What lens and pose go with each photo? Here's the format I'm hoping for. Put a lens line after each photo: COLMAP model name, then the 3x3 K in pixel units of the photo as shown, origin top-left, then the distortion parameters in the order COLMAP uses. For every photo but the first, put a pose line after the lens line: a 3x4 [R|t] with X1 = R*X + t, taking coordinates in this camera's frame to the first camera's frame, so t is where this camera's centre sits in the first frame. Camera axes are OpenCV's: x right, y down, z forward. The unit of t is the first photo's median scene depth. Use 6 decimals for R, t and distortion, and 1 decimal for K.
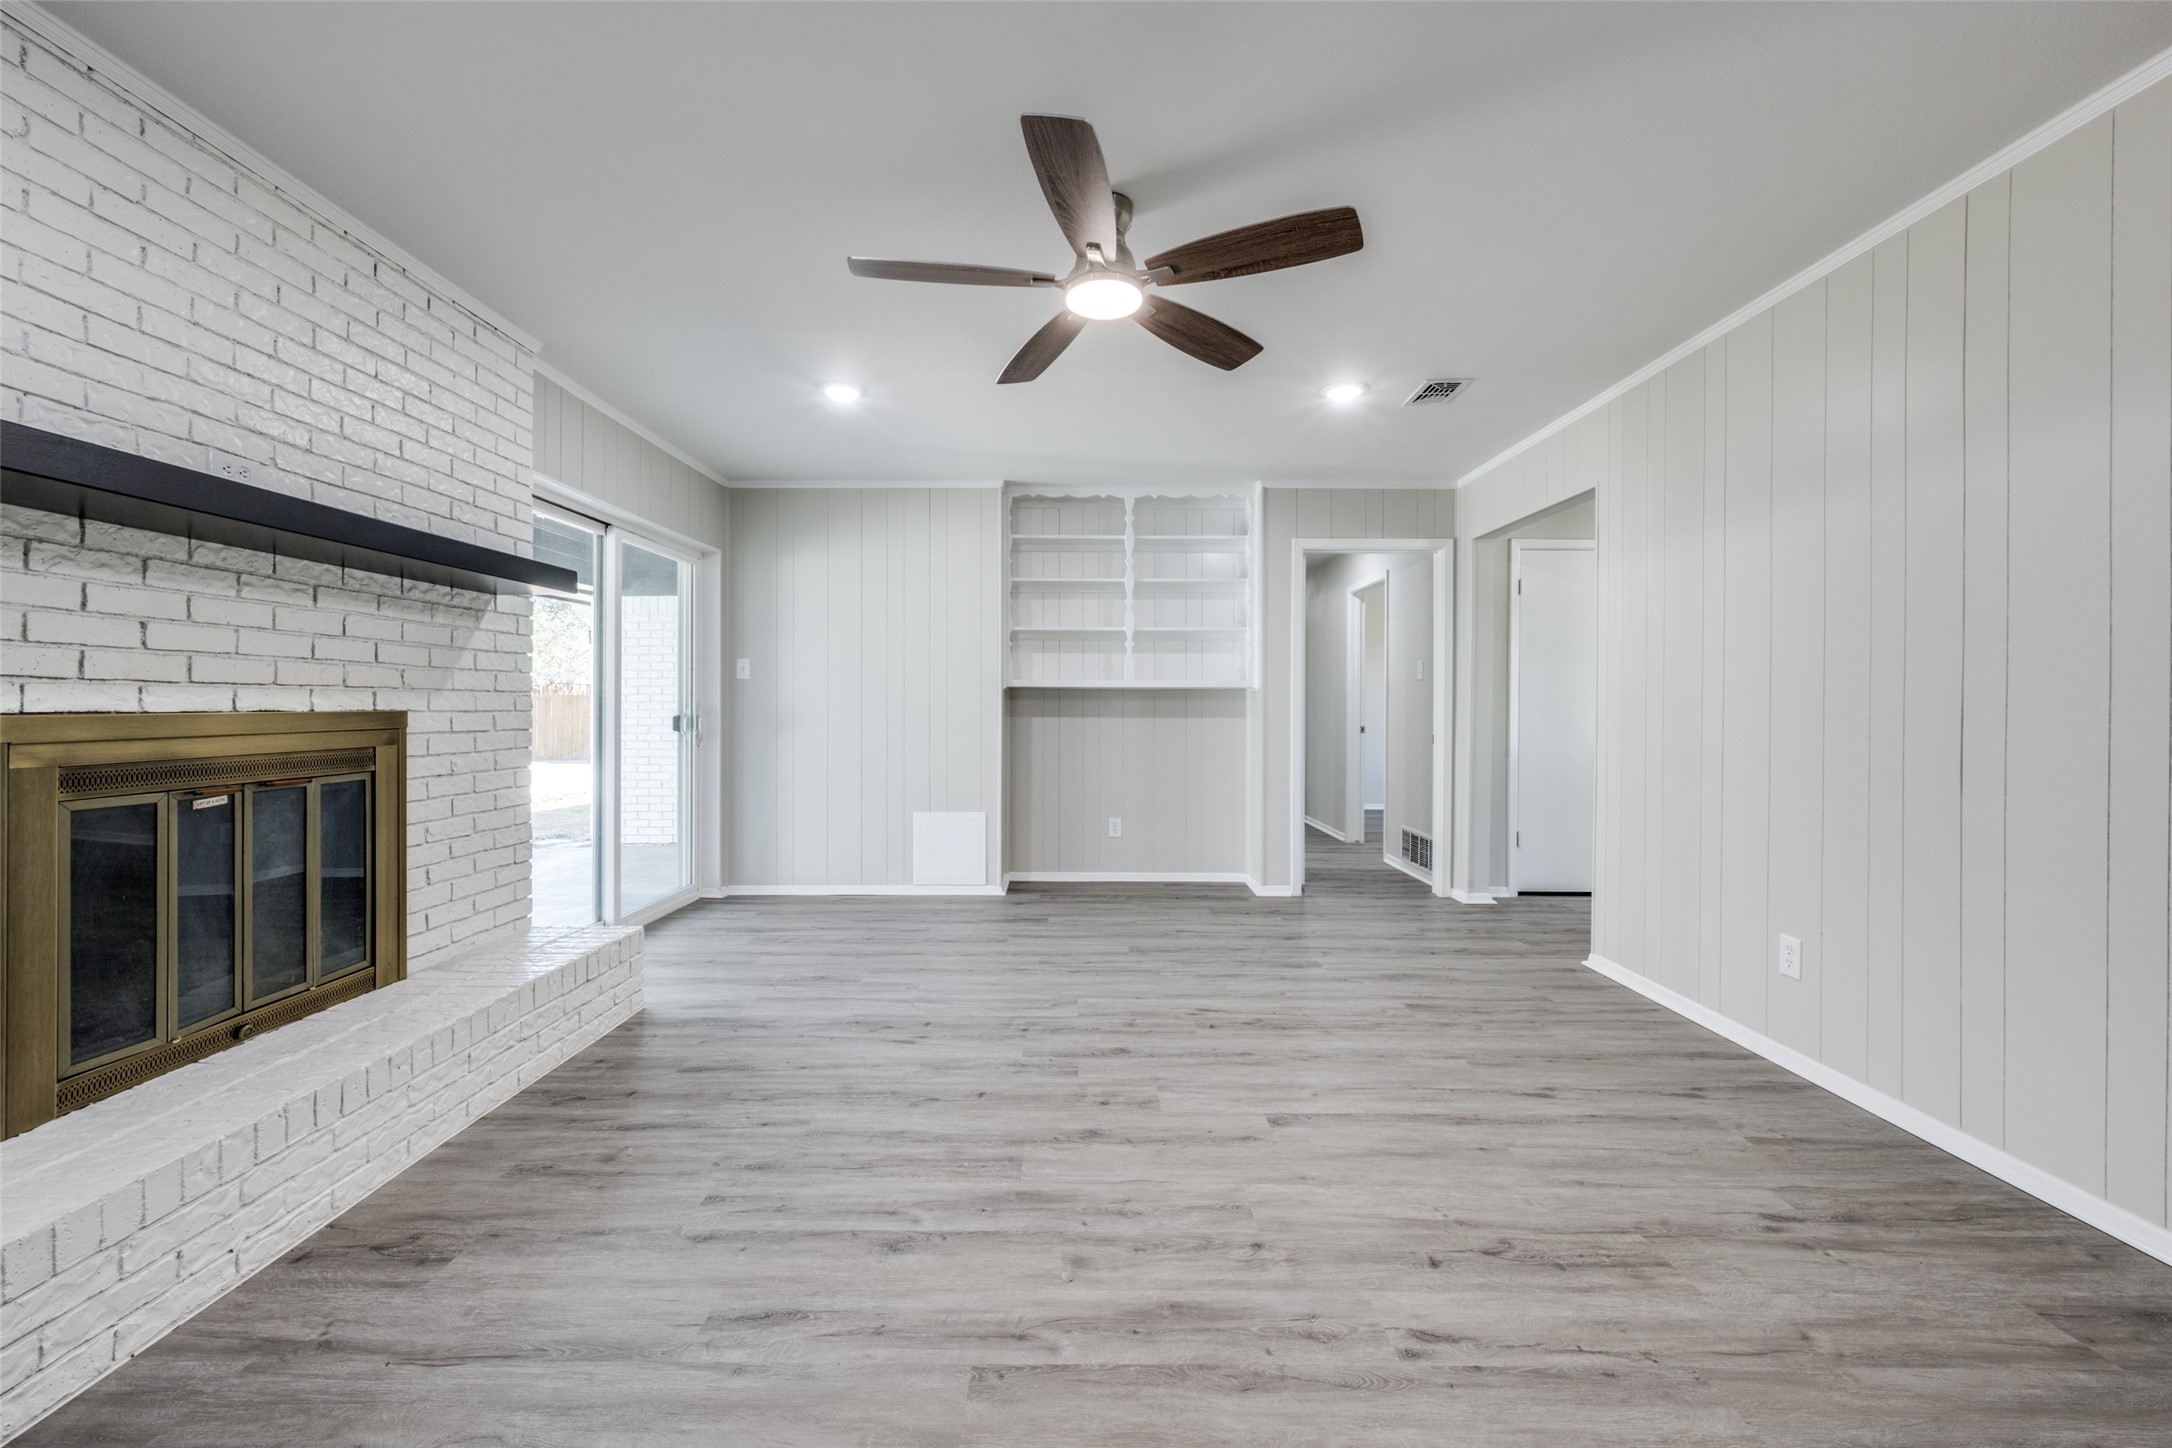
lens RADIAL K [[868.6, 0, 1084.6], [0, 868.6, 708.7], [0, 0, 1]] dist [-0.000880, -0.000047]
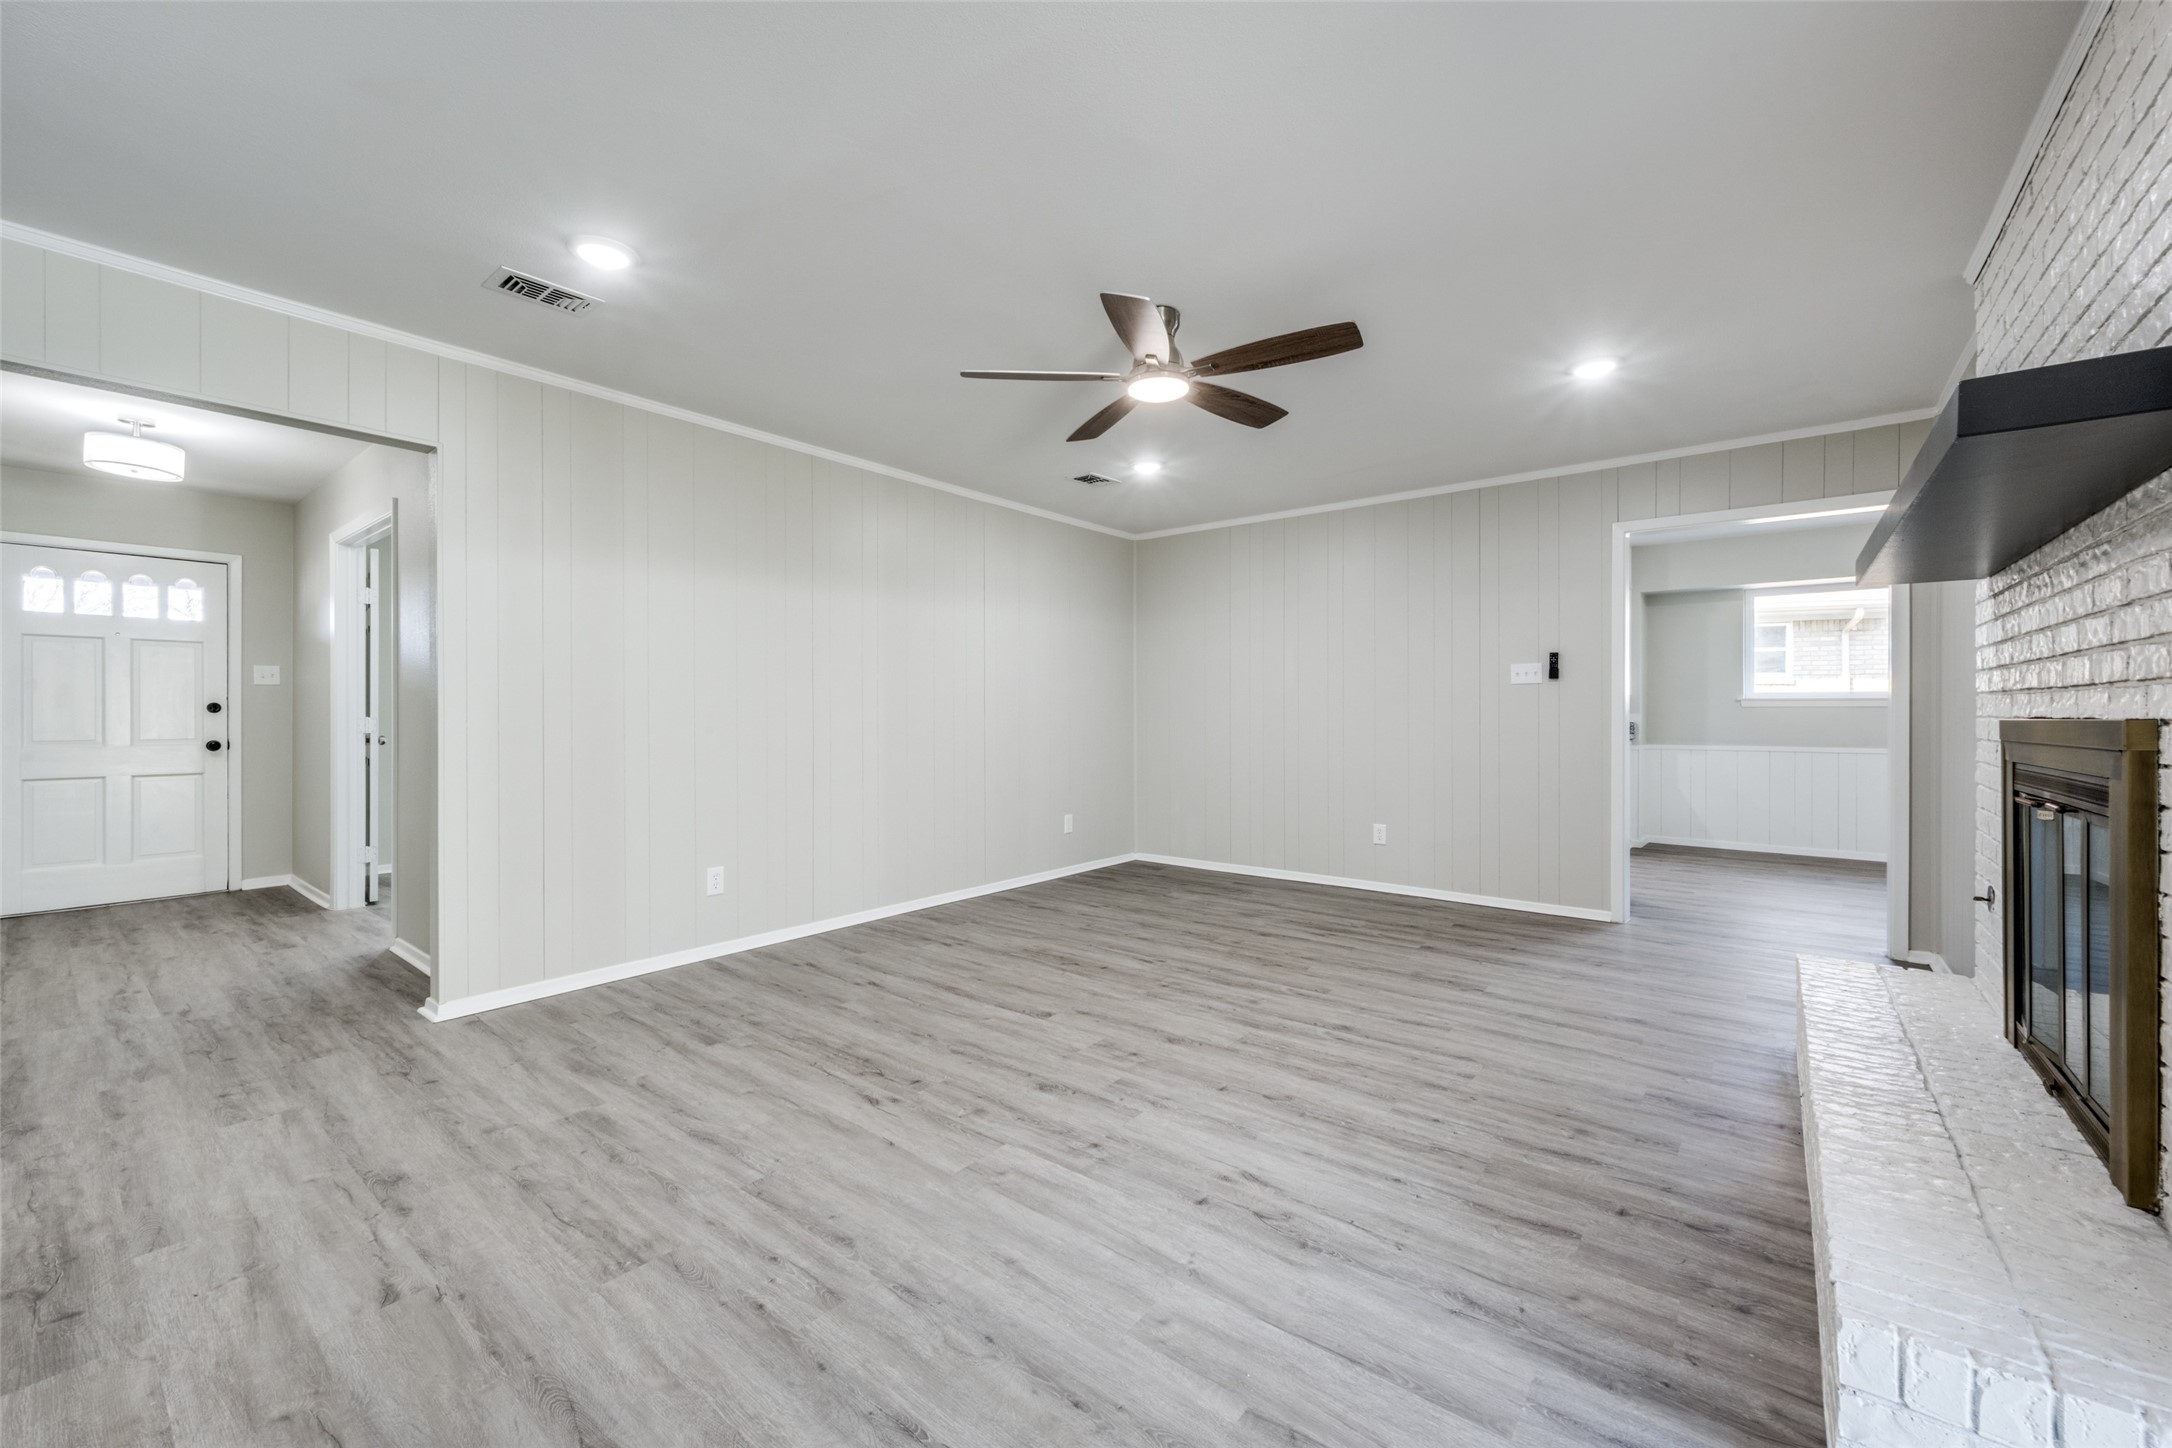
lens RADIAL K [[868.6, 0, 1081.3], [0, 868.6, 717.0], [0, 0, 1]] dist [-0.000880, -0.000047]
pose [[-0.784840, -0.005786, 0.619672, -0.684576], [0.000549, 0.999950, 0.010032, -0.005260], [-0.619698, 0.008214, -0.784797, 2.099119]]
